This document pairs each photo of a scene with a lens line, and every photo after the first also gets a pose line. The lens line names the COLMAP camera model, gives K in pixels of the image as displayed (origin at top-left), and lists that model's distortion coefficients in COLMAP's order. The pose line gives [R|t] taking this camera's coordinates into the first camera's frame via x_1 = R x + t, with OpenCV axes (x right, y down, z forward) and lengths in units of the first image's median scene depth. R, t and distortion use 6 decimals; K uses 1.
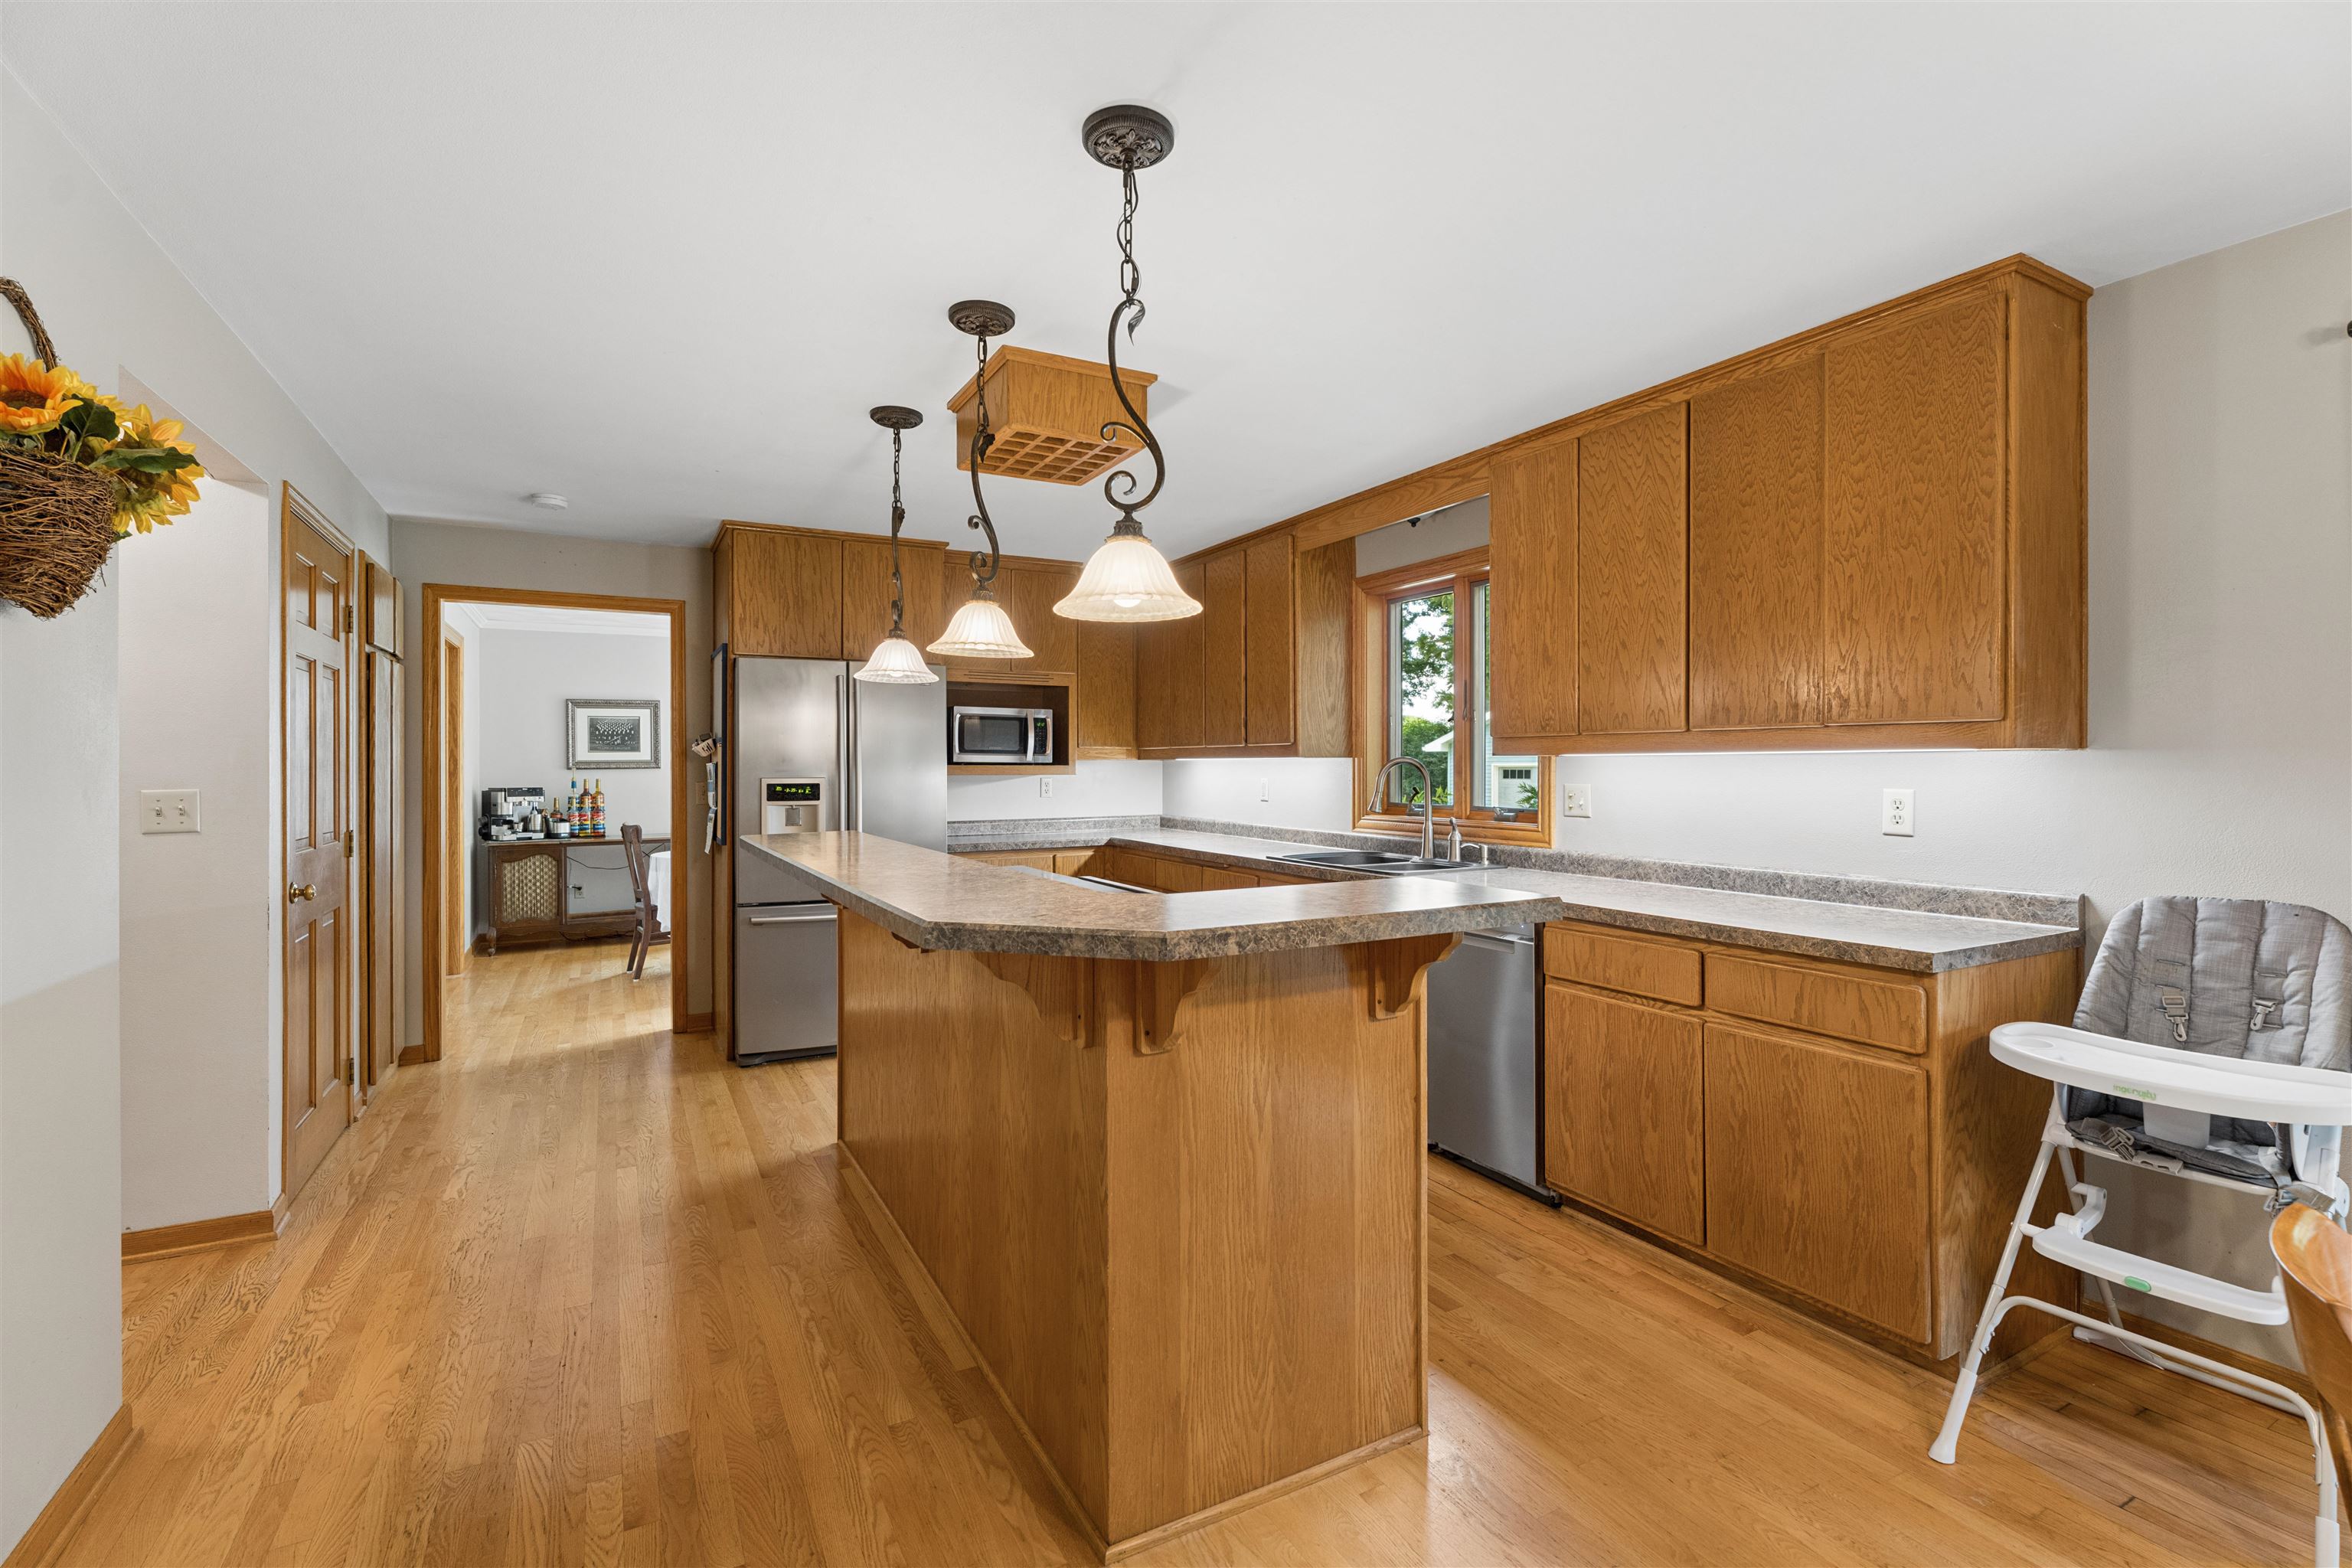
lens RADIAL K [[1056.8, 0, 1174.6], [0, 1056.8, 767.9], [0, 0, 1]] dist [0.001425, 0.000145]
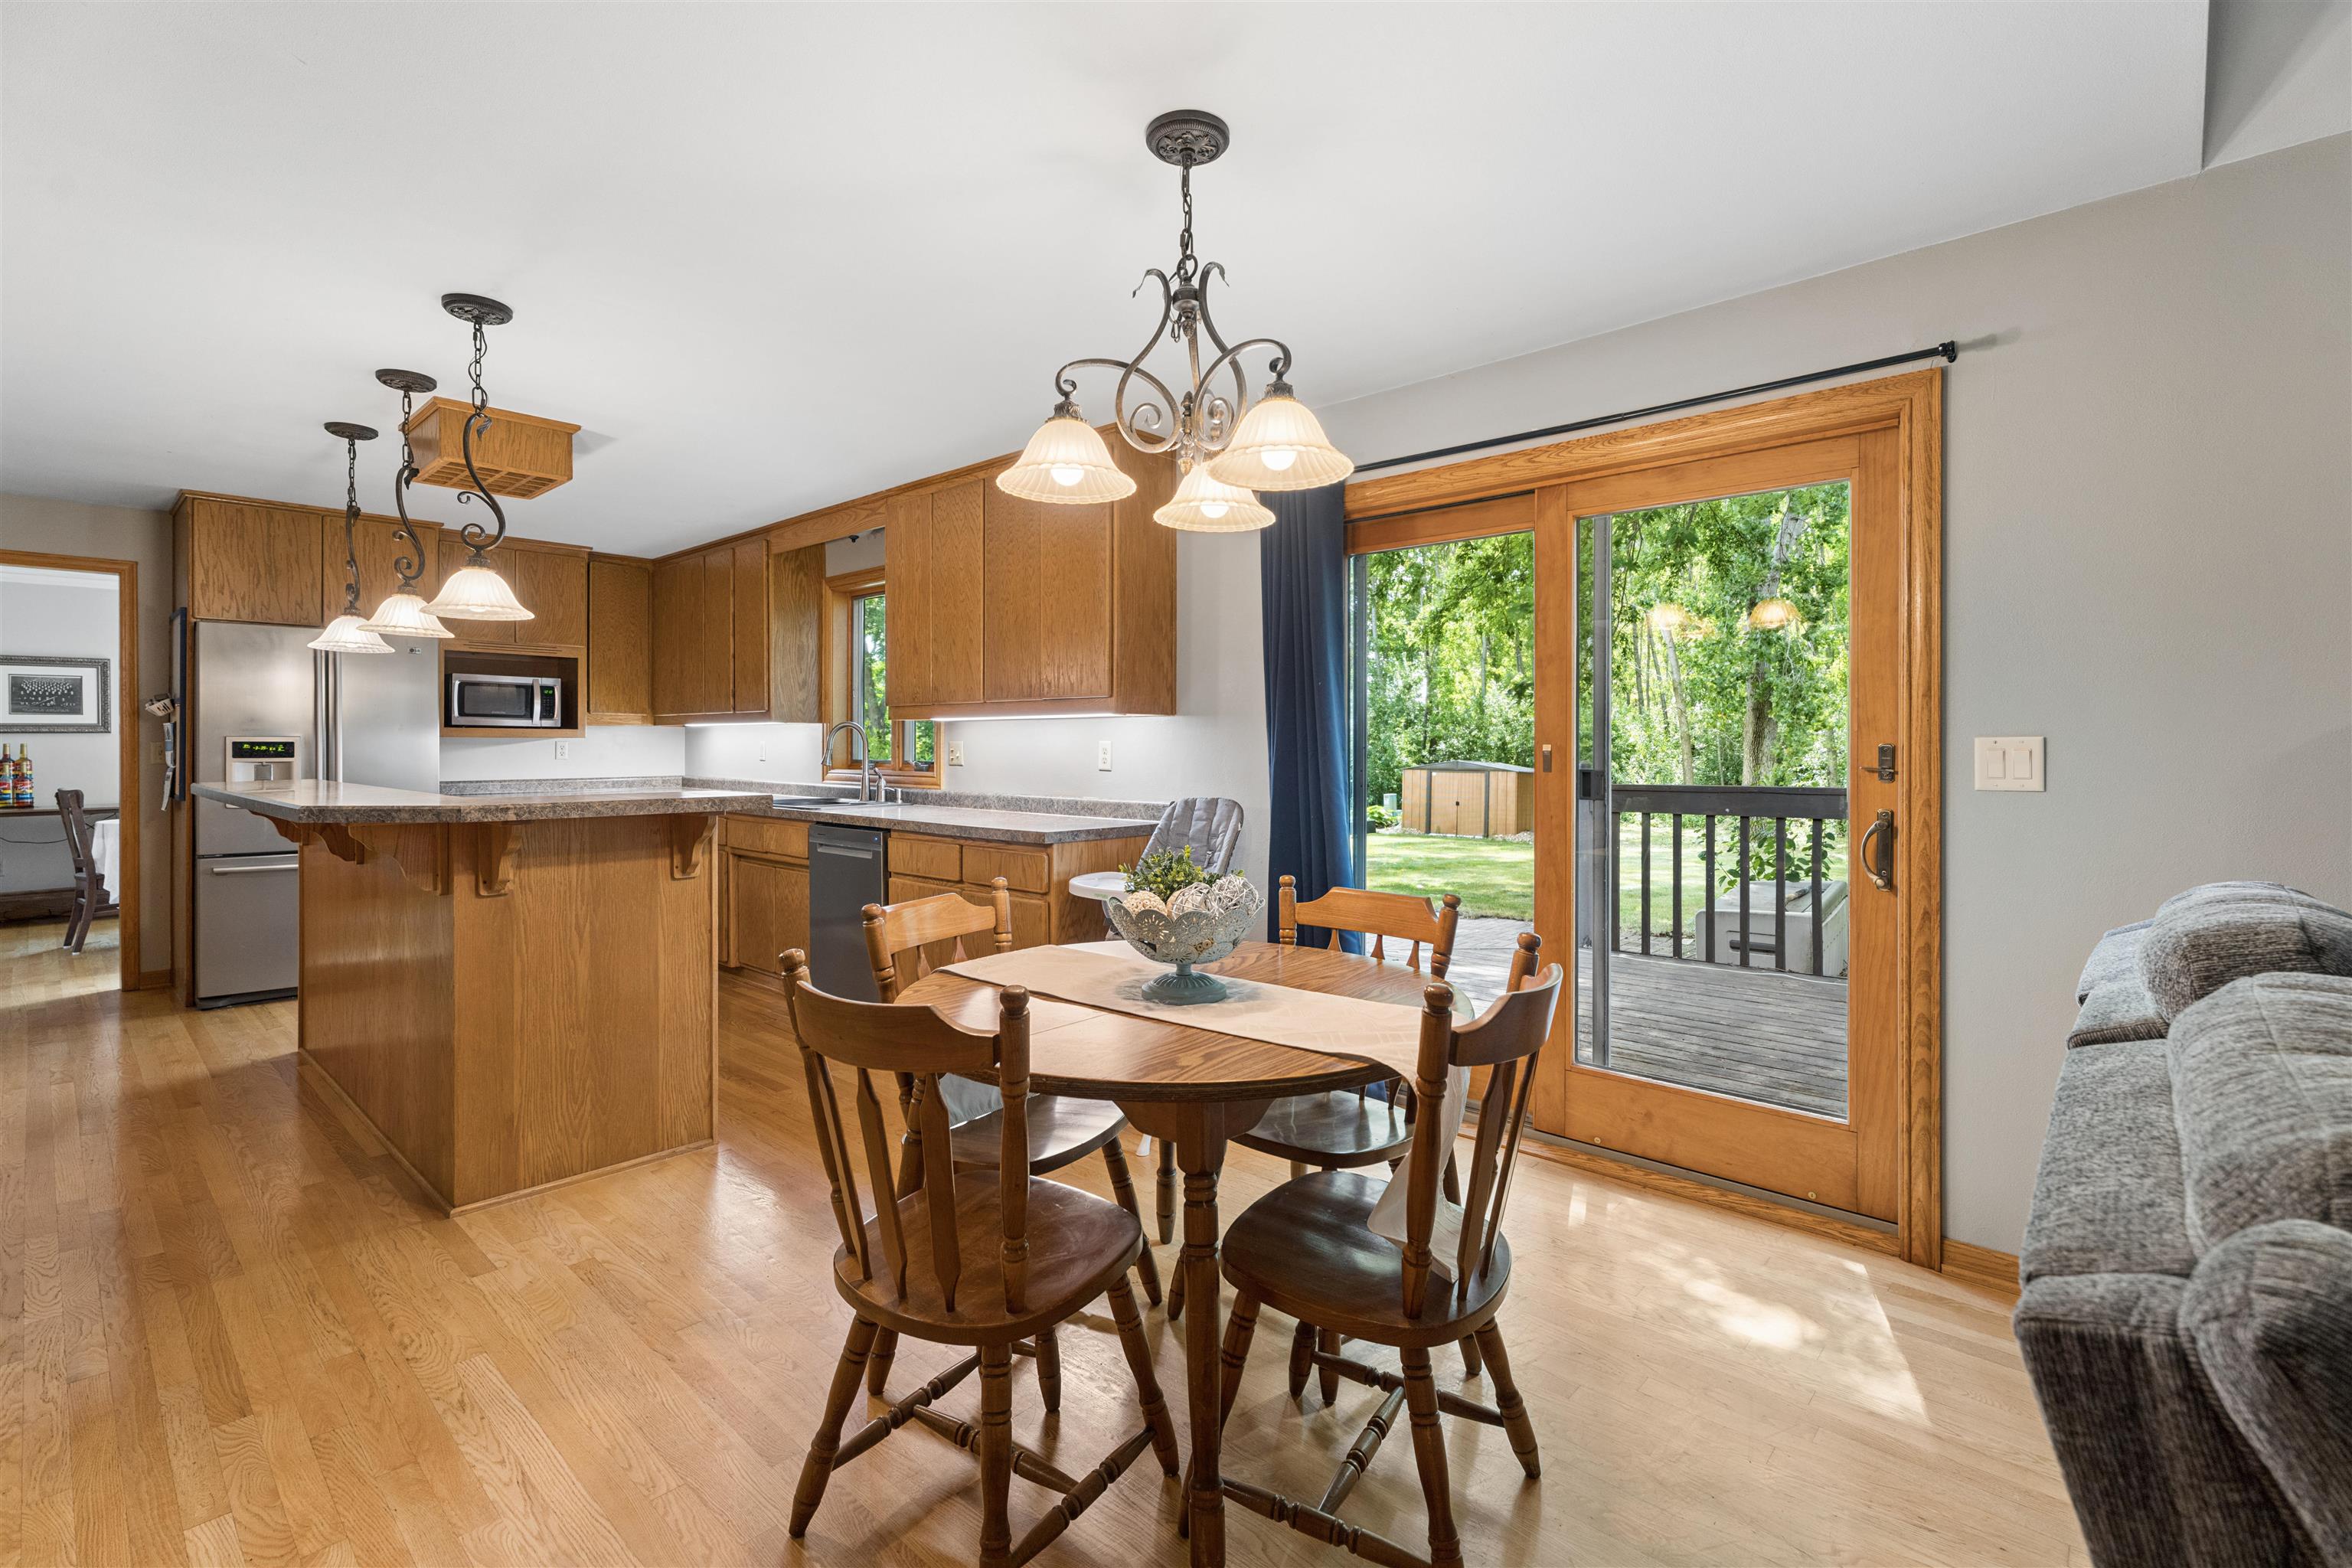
lens RADIAL K [[1070.0, 0, 1186.3], [0, 1070.0, 750.5], [0, 0, 1]] dist [0.001441, -0.001321]
pose [[0.945795, 0.002206, 0.324756, 0.168062], [-0.003302, 0.999991, 0.002822, 0.017357], [-0.324746, -0.003742, 0.945794, -0.321424]]
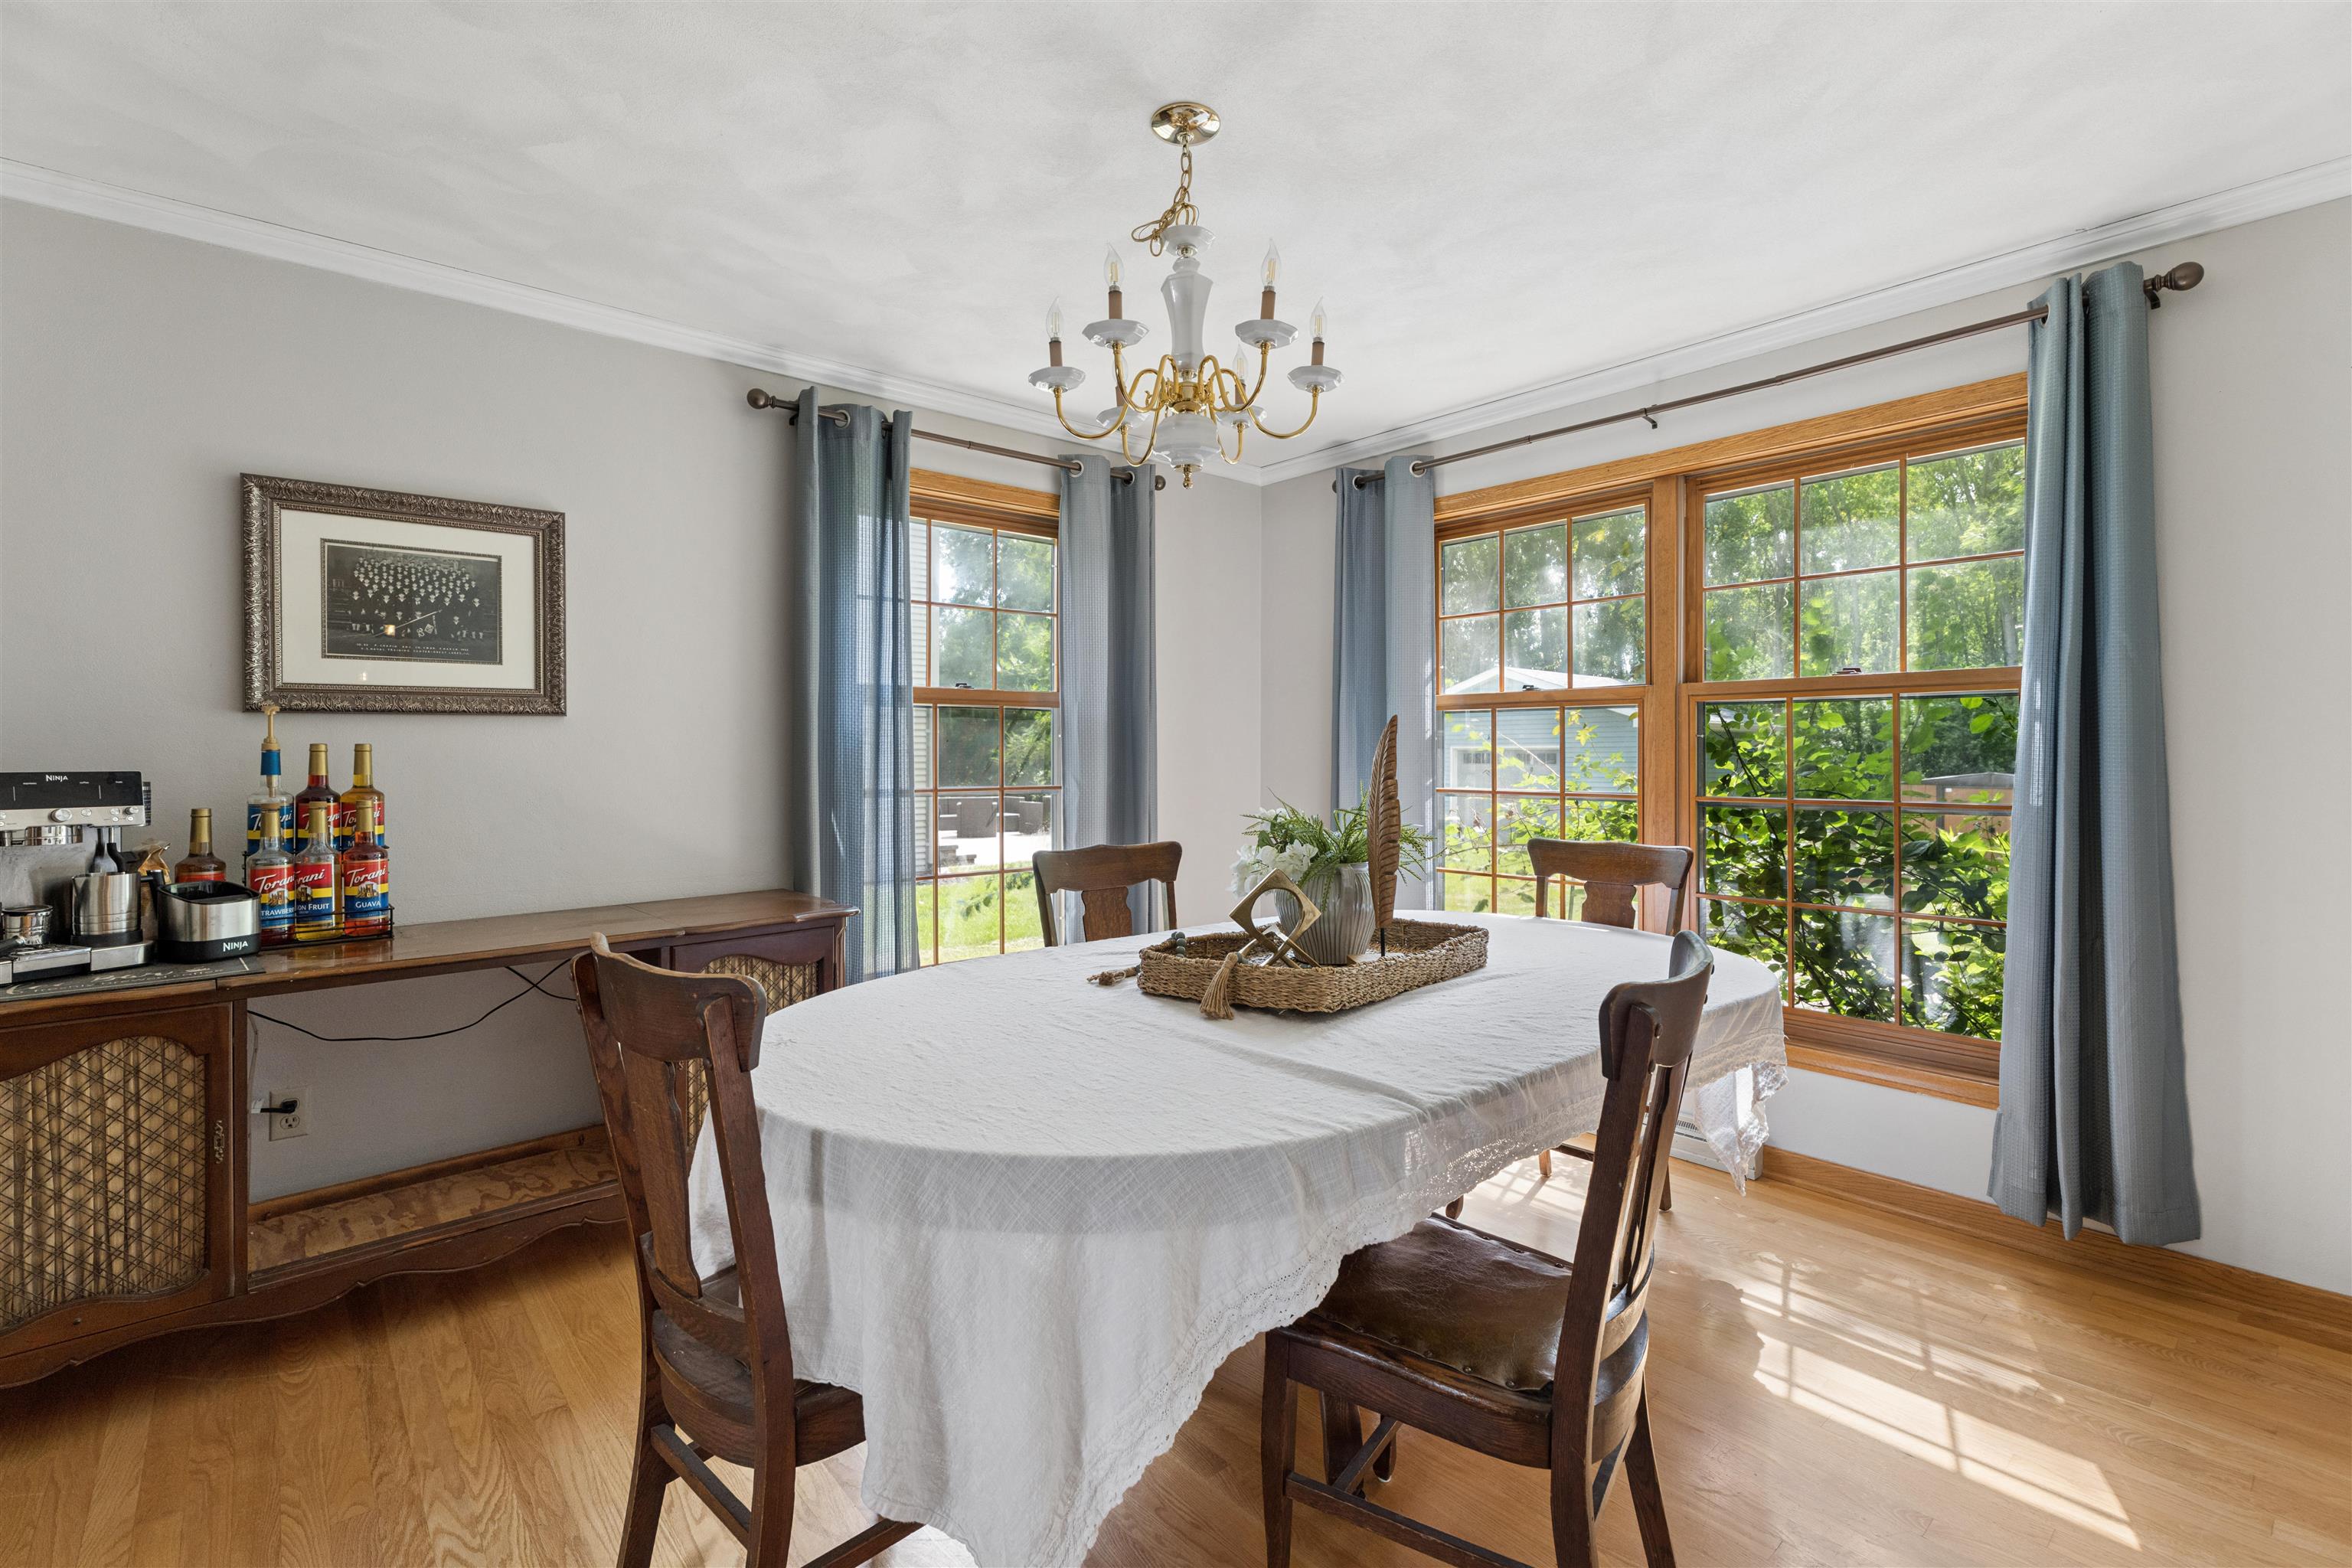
lens RADIAL K [[1048.1, 0, 1171.4], [0, 1048.1, 761.8], [0, 0, 1]] dist [-0.000031, 0.000372]
pose [[0.977553, 0.003668, 0.210660, -0.637460], [-0.005859, 0.999935, 0.009774, 0.018430], [-0.210610, -0.010789, 0.977511, 1.097327]]
